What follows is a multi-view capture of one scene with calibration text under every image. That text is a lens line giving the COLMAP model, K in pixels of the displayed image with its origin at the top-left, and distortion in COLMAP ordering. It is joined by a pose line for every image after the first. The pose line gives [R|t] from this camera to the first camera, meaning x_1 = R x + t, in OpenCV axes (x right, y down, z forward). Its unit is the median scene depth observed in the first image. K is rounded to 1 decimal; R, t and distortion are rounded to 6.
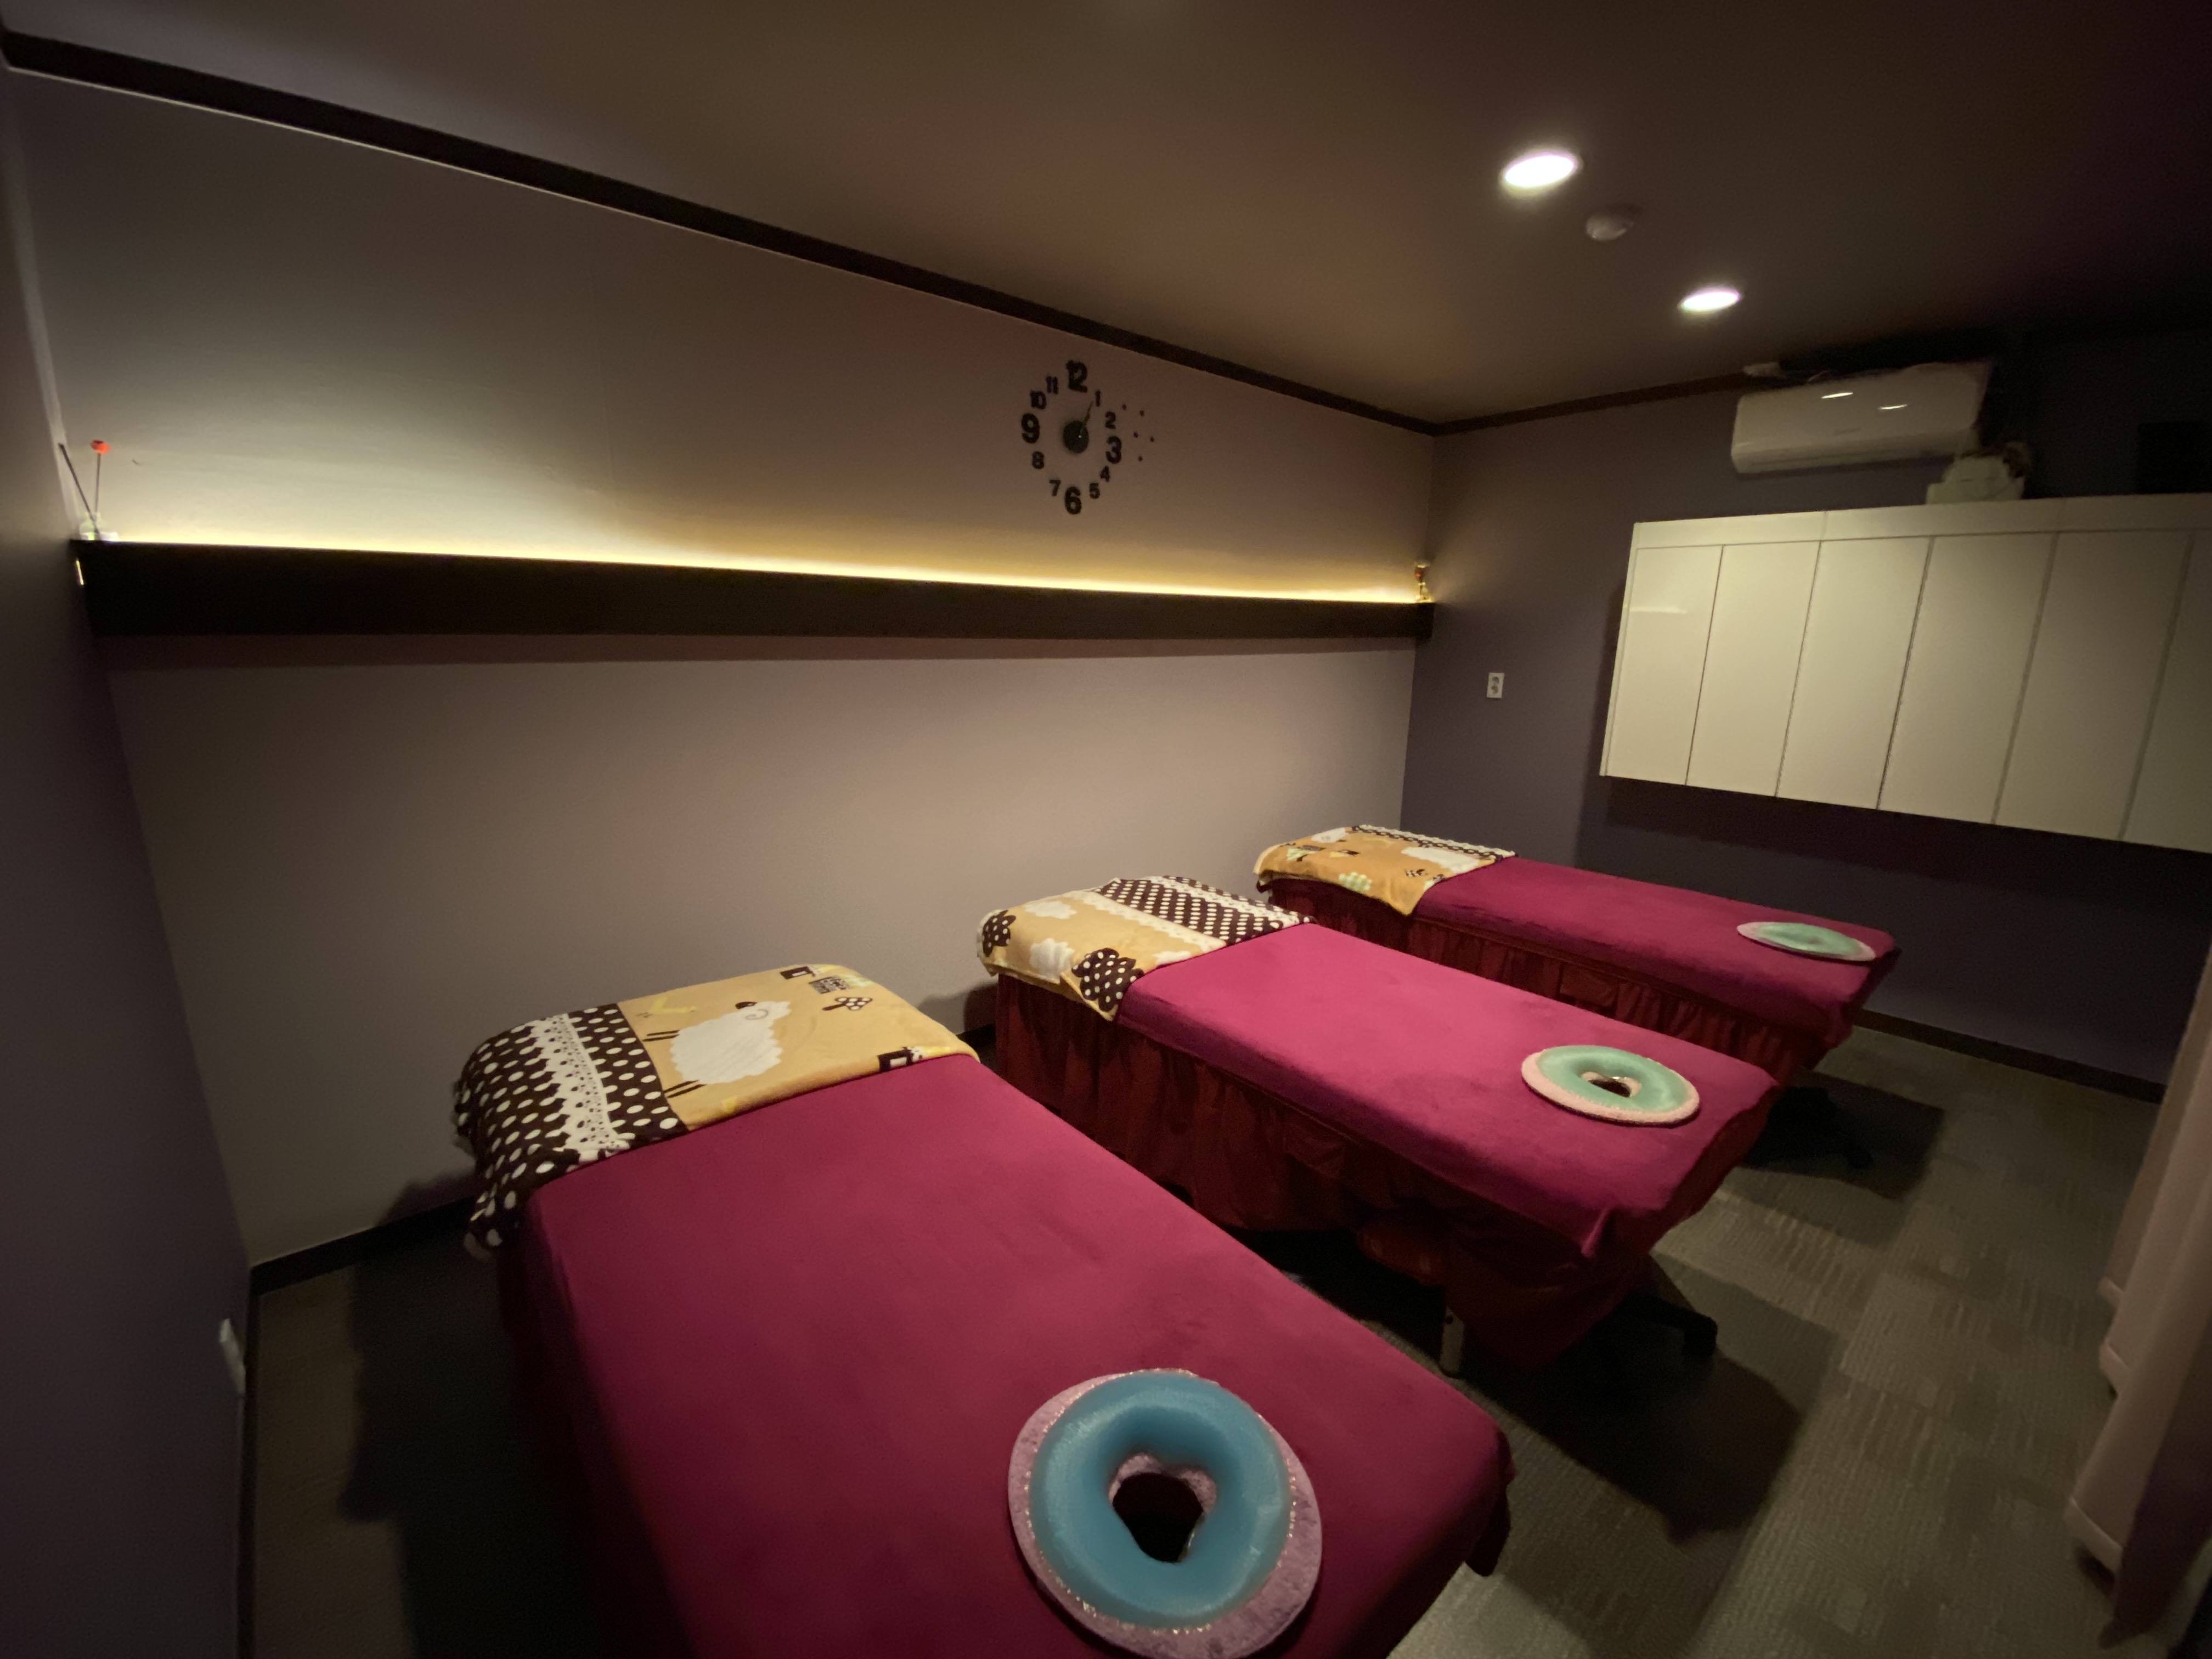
lens RADIAL K [[885.1, 0, 1106.0], [0, 885.1, 829.5], [0, 0, 1]] dist [0.065018, -0.044584]
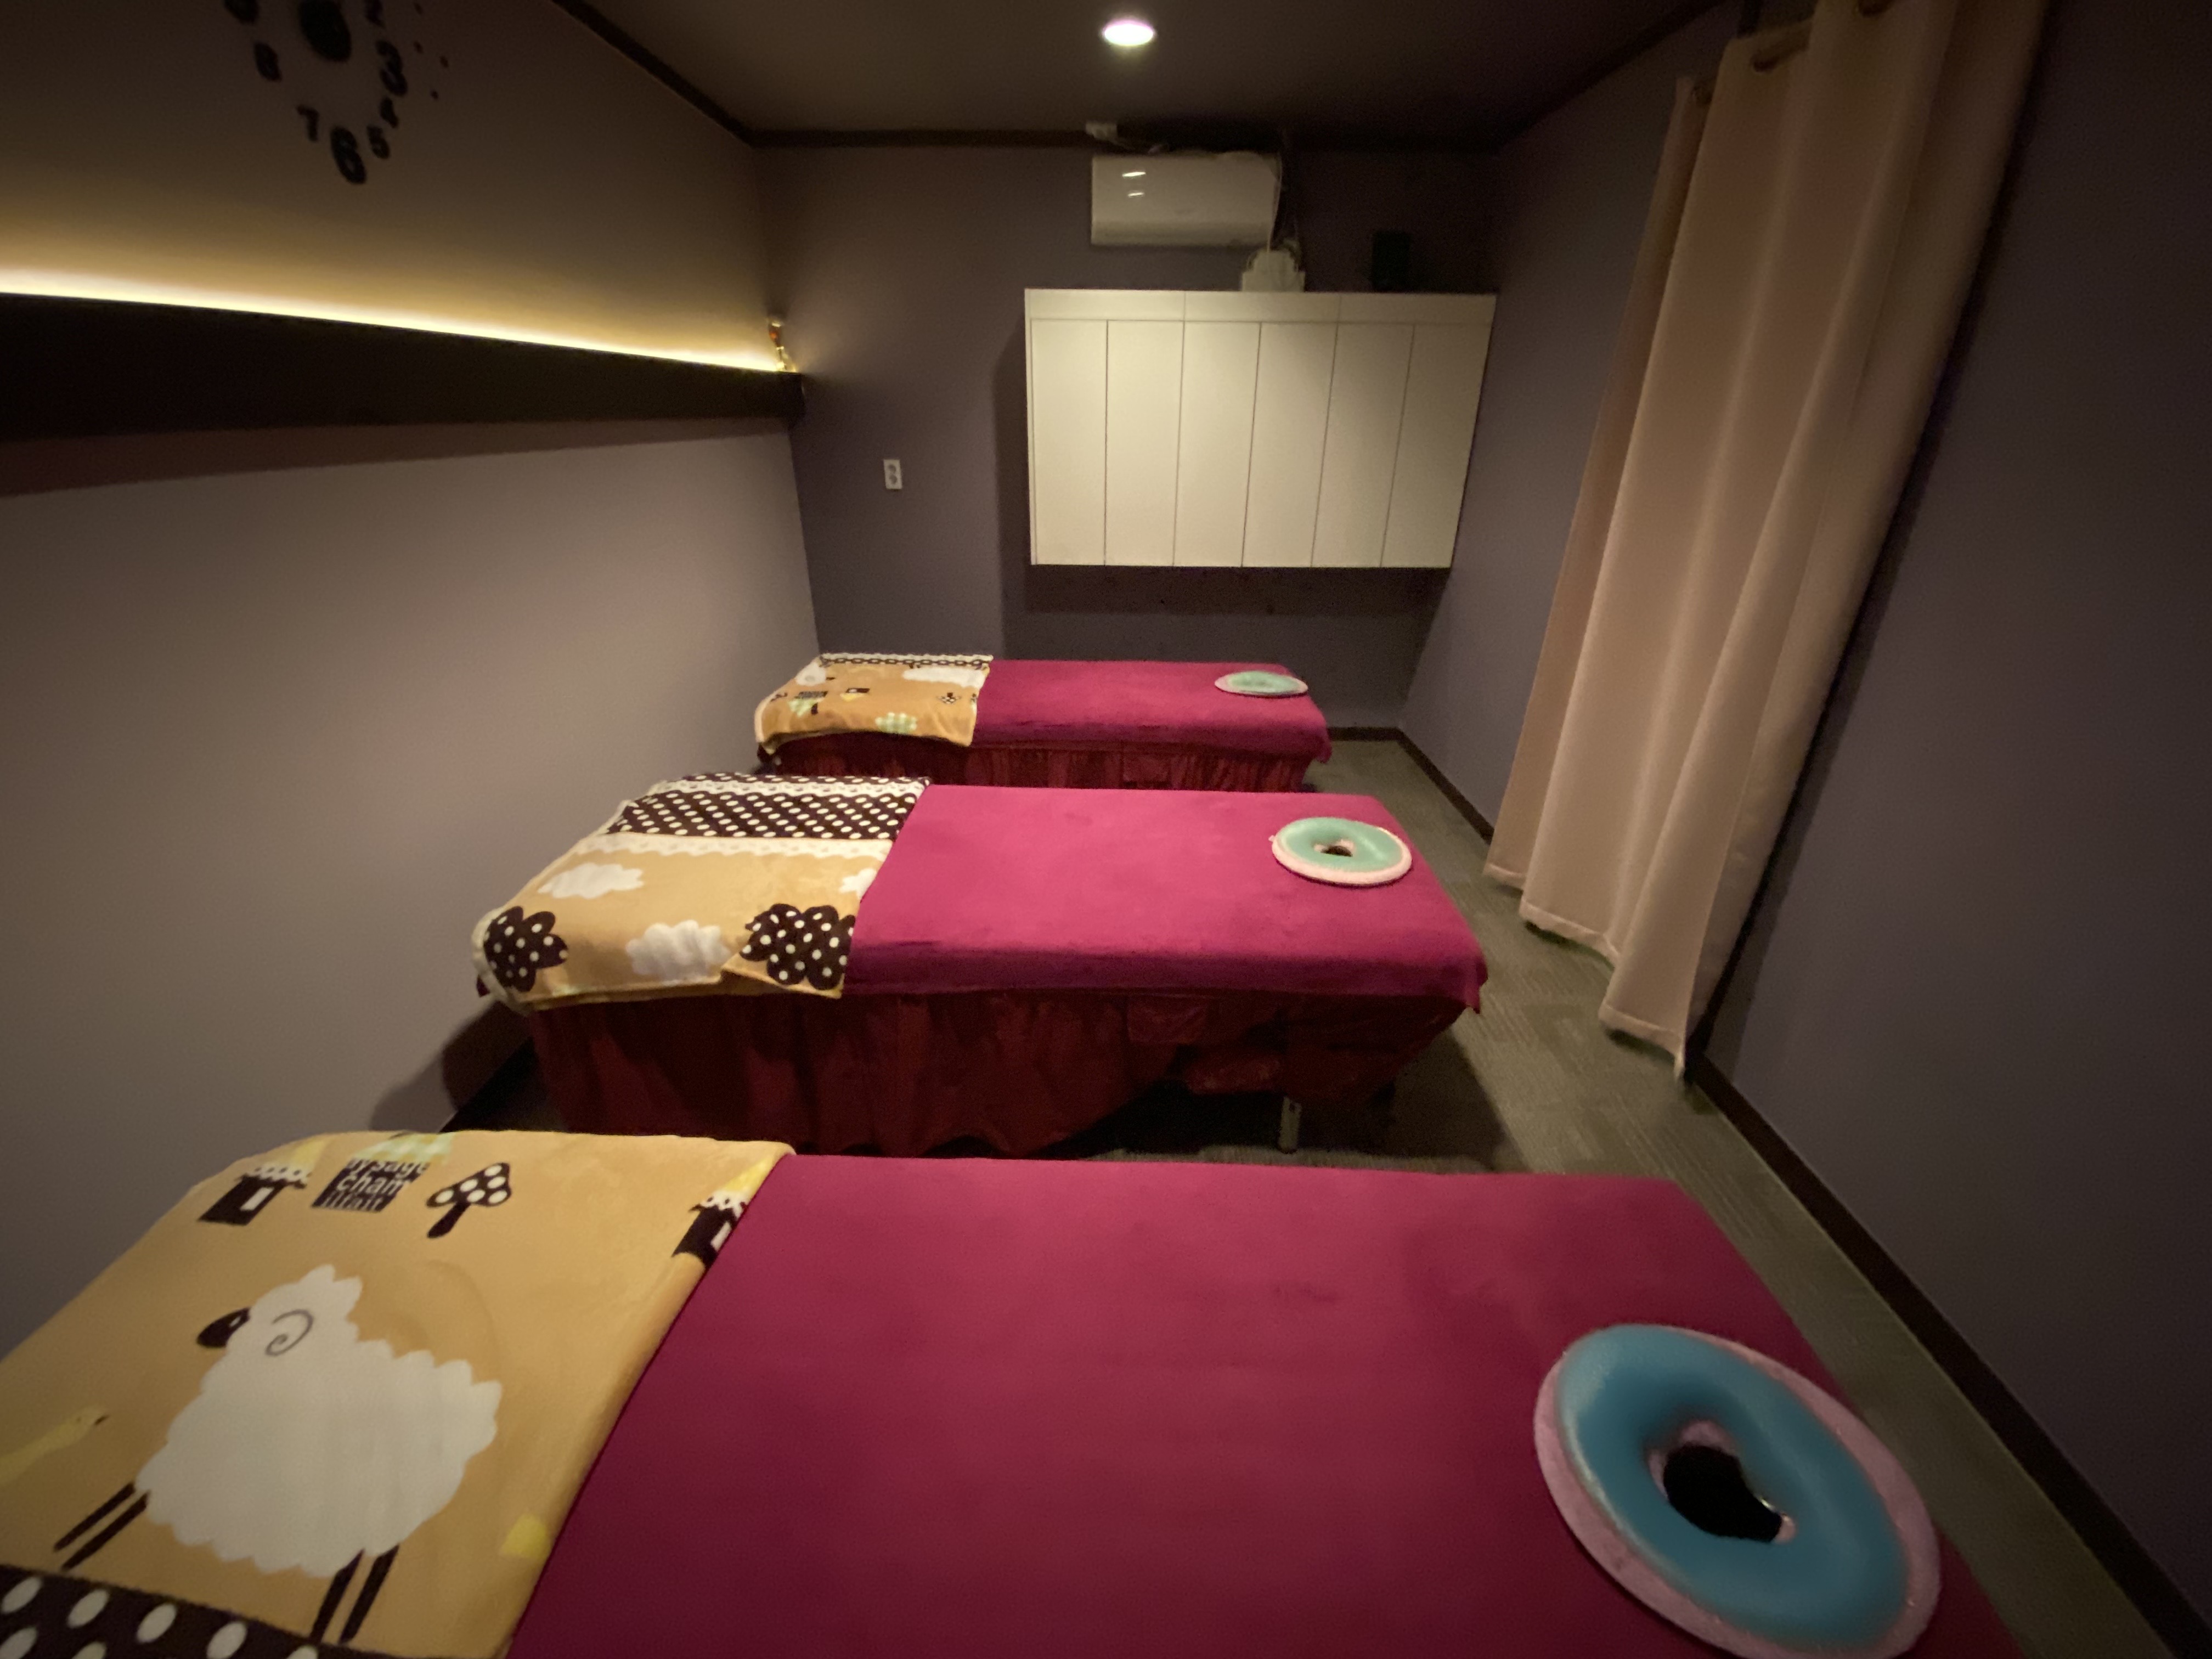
lens RADIAL K [[899.3, 0, 1106.0], [0, 899.3, 829.5], [0, 0, 1]] dist [0.032255, -0.026440]
pose [[0.672697, -0.316901, 0.668620, -0.232644], [0.167377, 0.945390, 0.279682, -0.063061], [-0.720738, -0.076230, 0.689003, 0.282860]]
